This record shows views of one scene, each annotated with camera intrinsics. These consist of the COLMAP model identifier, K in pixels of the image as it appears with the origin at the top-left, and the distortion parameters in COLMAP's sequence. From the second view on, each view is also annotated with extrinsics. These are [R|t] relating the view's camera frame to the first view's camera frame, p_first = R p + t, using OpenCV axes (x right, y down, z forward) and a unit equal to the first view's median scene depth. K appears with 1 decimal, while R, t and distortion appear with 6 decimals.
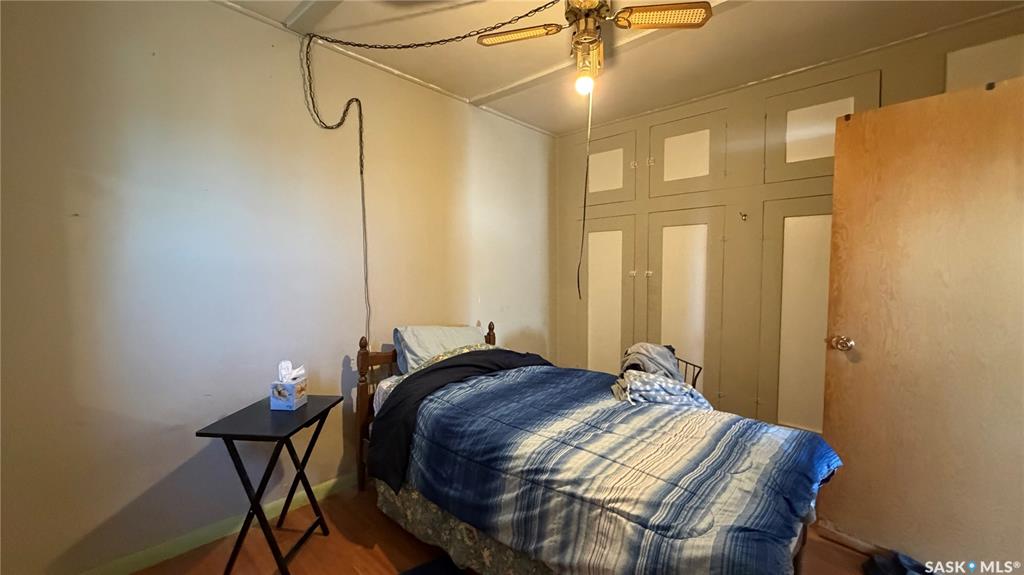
lens RADIAL K [[406.4, 0, 508.0], [0, 406.4, 286.7], [0, 0, 1]] dist [-0.001179, 0.000018]
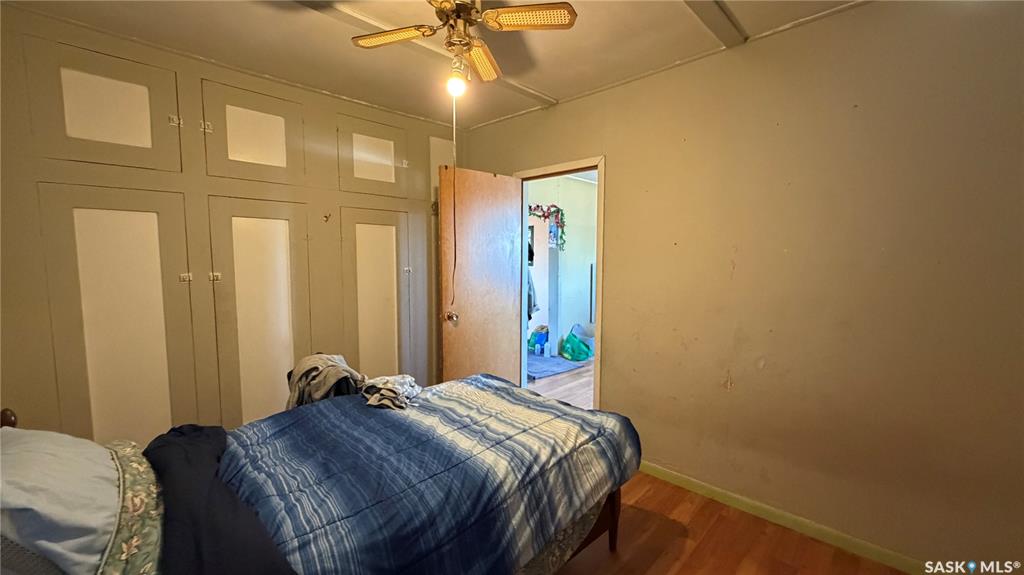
lens RADIAL K [[406.4, 0, 507.9], [0, 406.4, 290.1], [0, 0, 1]] dist [-0.001179, 0.000018]
pose [[0.018142, -0.080640, 0.996578, -0.873849], [0.046338, 0.995739, 0.079728, -0.089223], [-0.998761, 0.044733, 0.021802, 0.941689]]
